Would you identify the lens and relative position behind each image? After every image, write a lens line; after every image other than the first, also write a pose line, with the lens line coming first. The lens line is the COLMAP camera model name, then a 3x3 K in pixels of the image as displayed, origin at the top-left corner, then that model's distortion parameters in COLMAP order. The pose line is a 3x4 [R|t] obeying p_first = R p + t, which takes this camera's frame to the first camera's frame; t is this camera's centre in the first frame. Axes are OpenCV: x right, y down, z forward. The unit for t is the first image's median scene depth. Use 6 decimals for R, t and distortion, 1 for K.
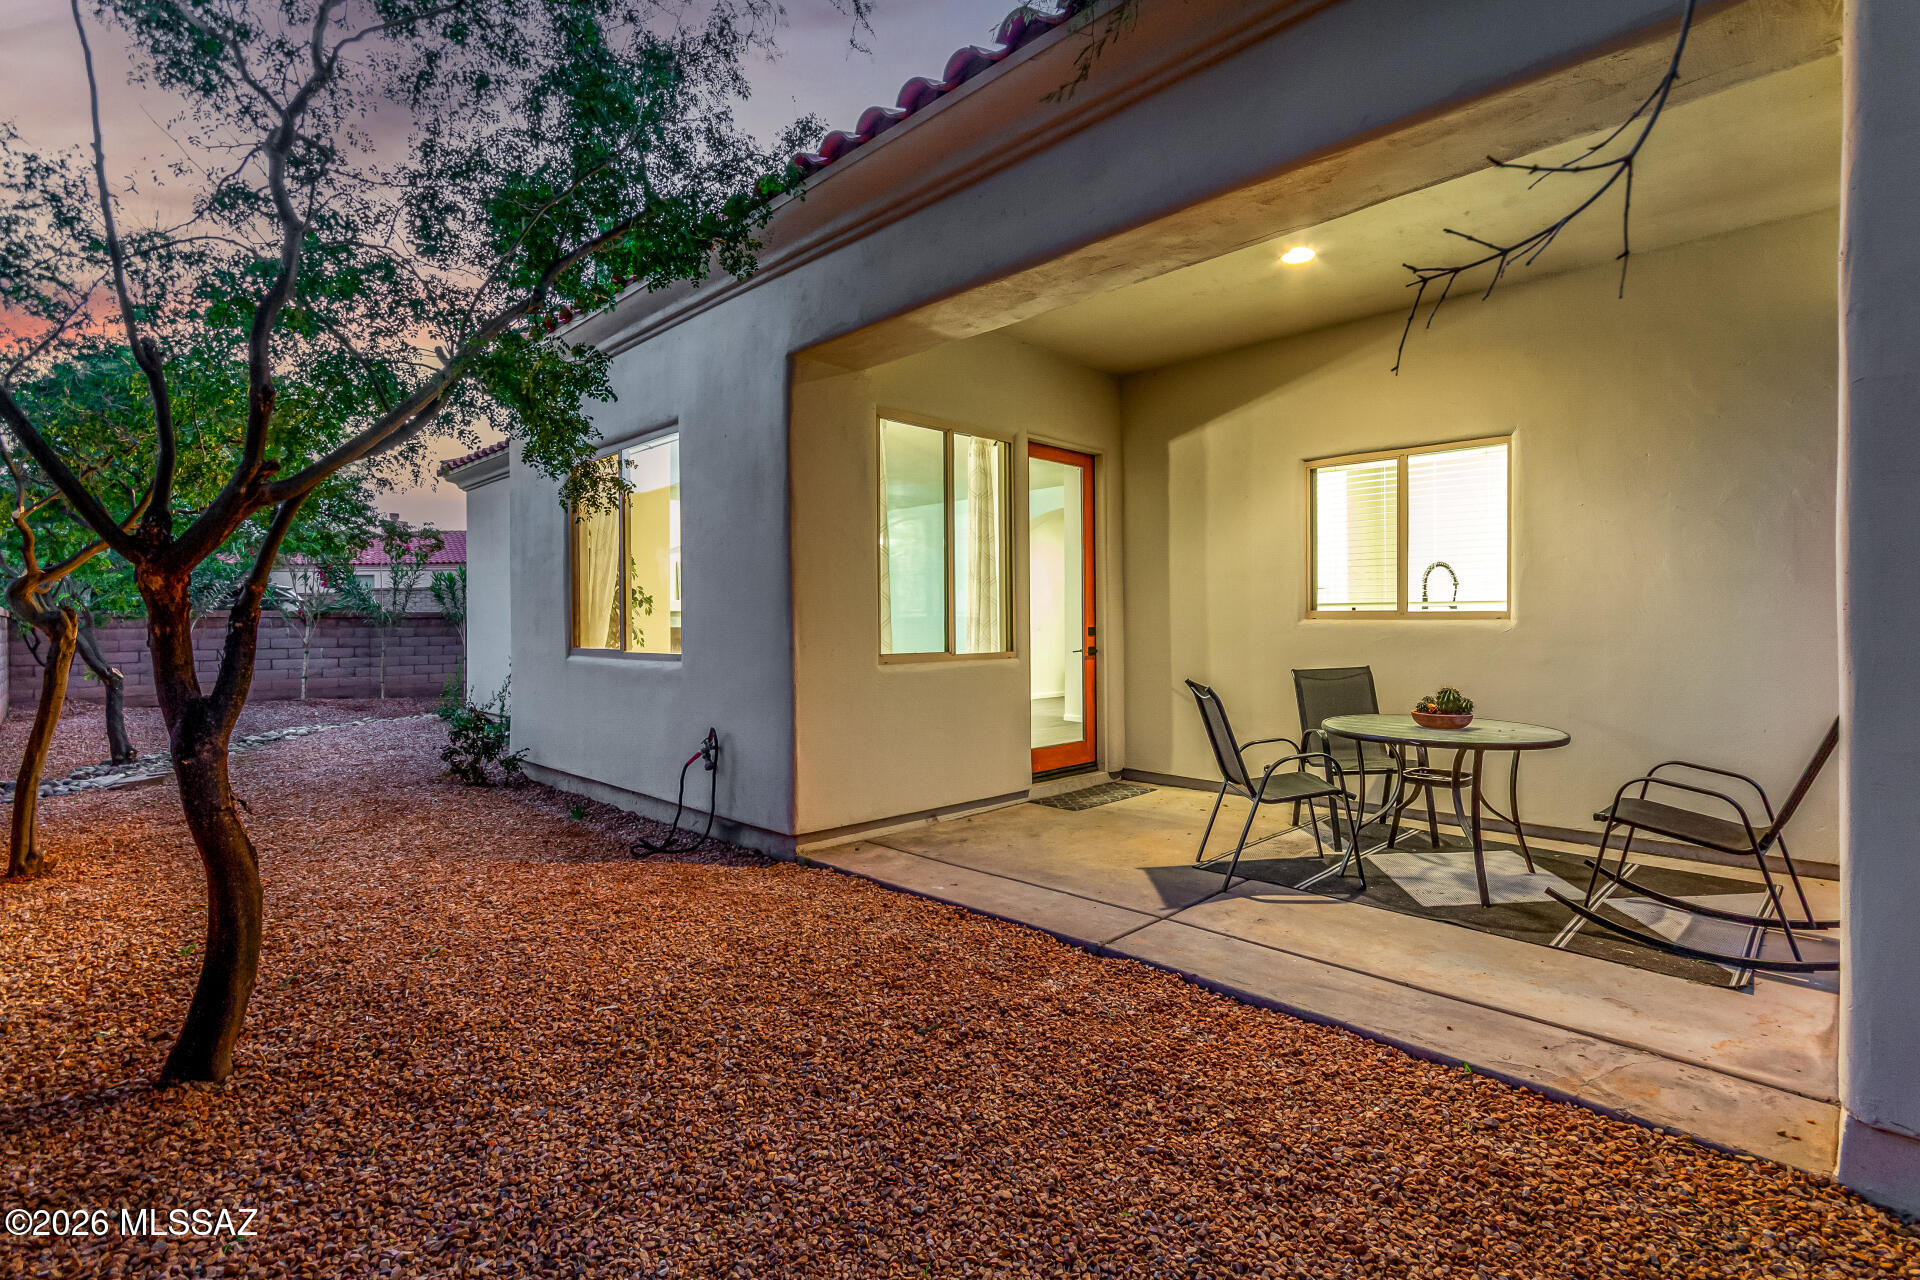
lens RADIAL K [[894.7, 0, 962.2], [0, 894.7, 637.7], [0, 0, 1]] dist [0.003208, 0.000277]
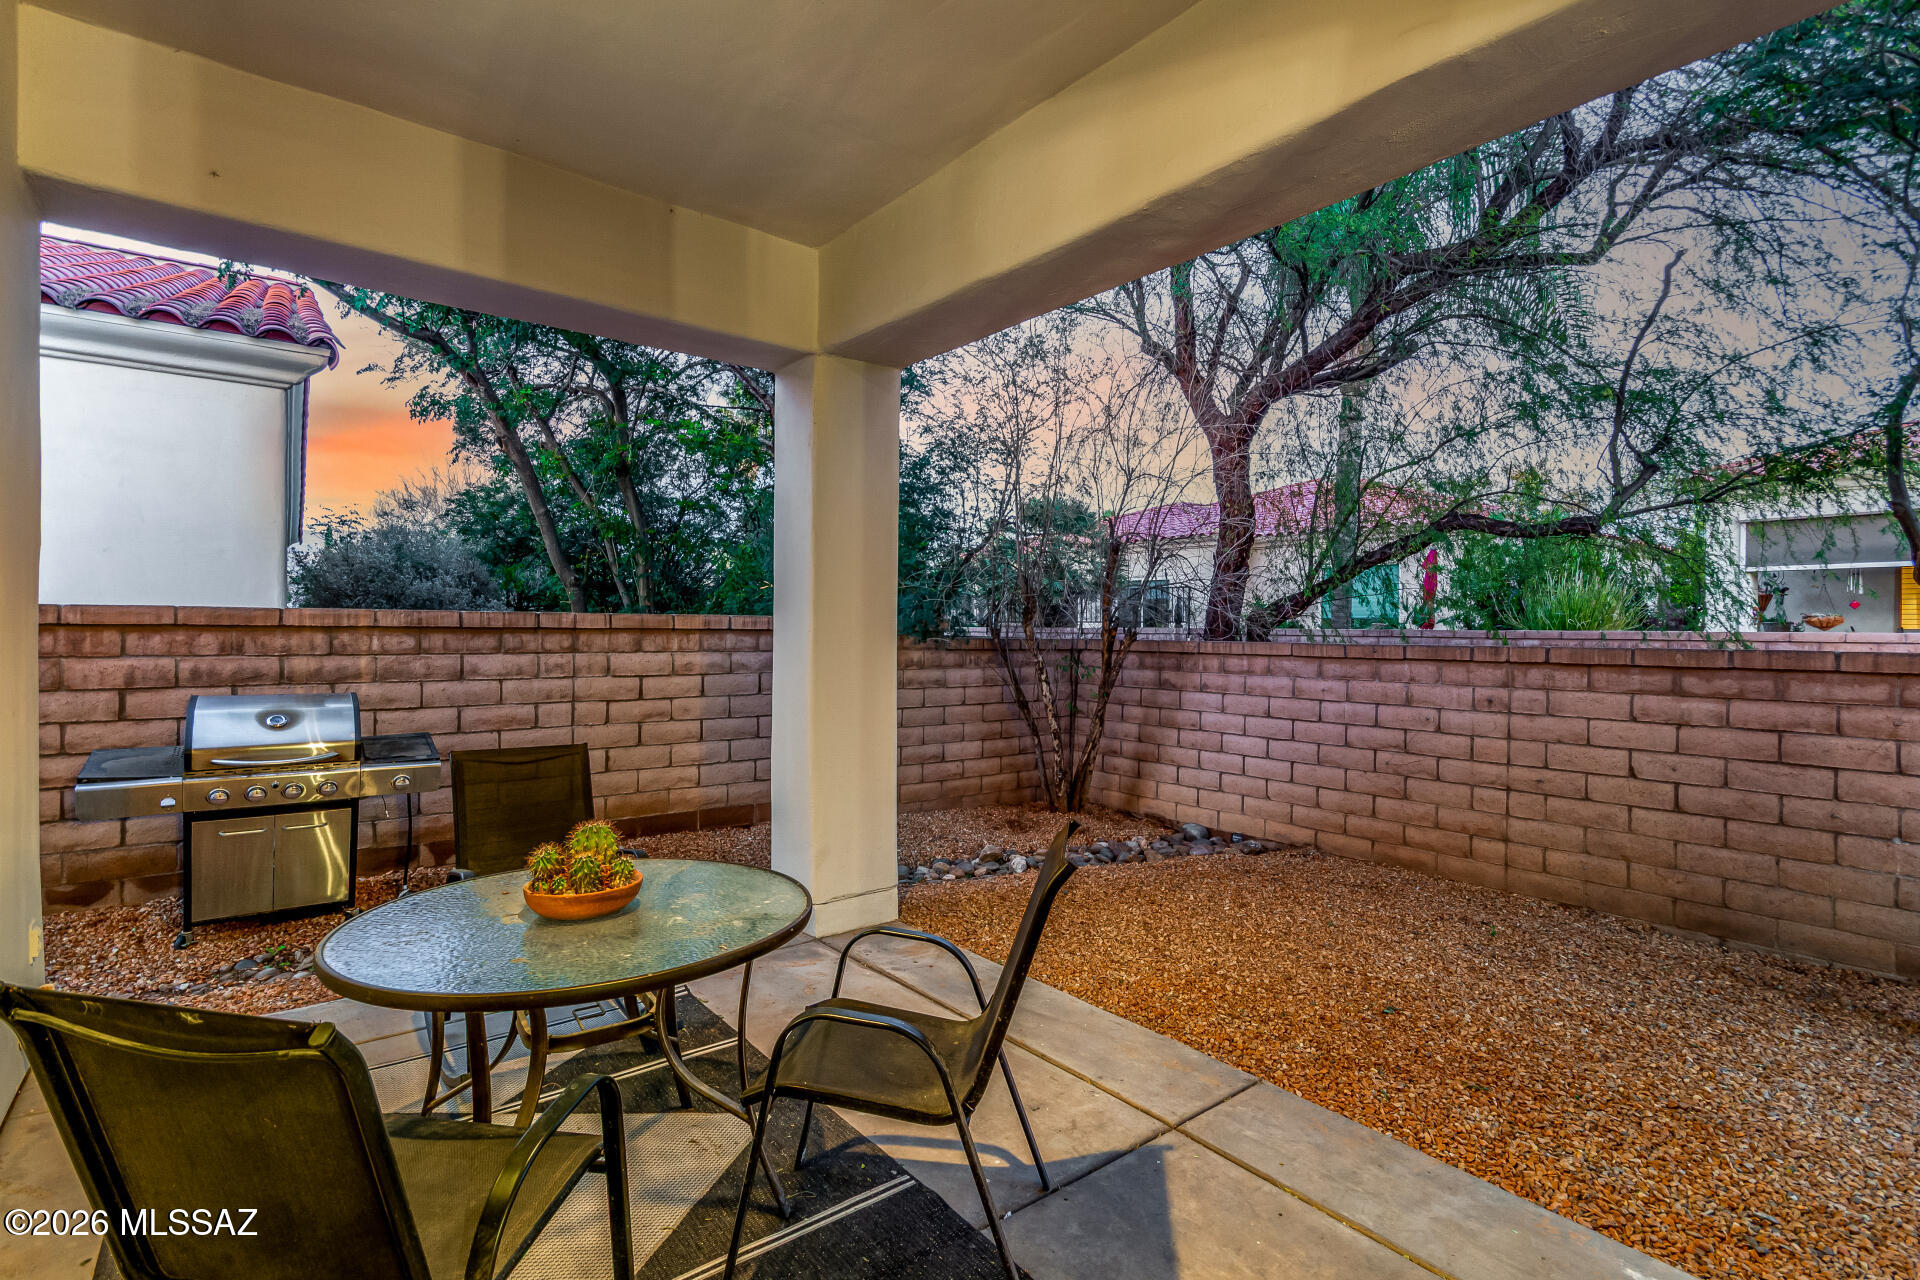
lens RADIAL K [[894.7, 0, 959.0], [0, 894.7, 633.1], [0, 0, 1]] dist [0.003208, 0.000277]
pose [[-0.993940, -0.004095, 0.109851, 0.276986], [-0.001741, 0.999767, 0.021518, -0.067543], [-0.109913, 0.021197, -0.993715, 1.492318]]
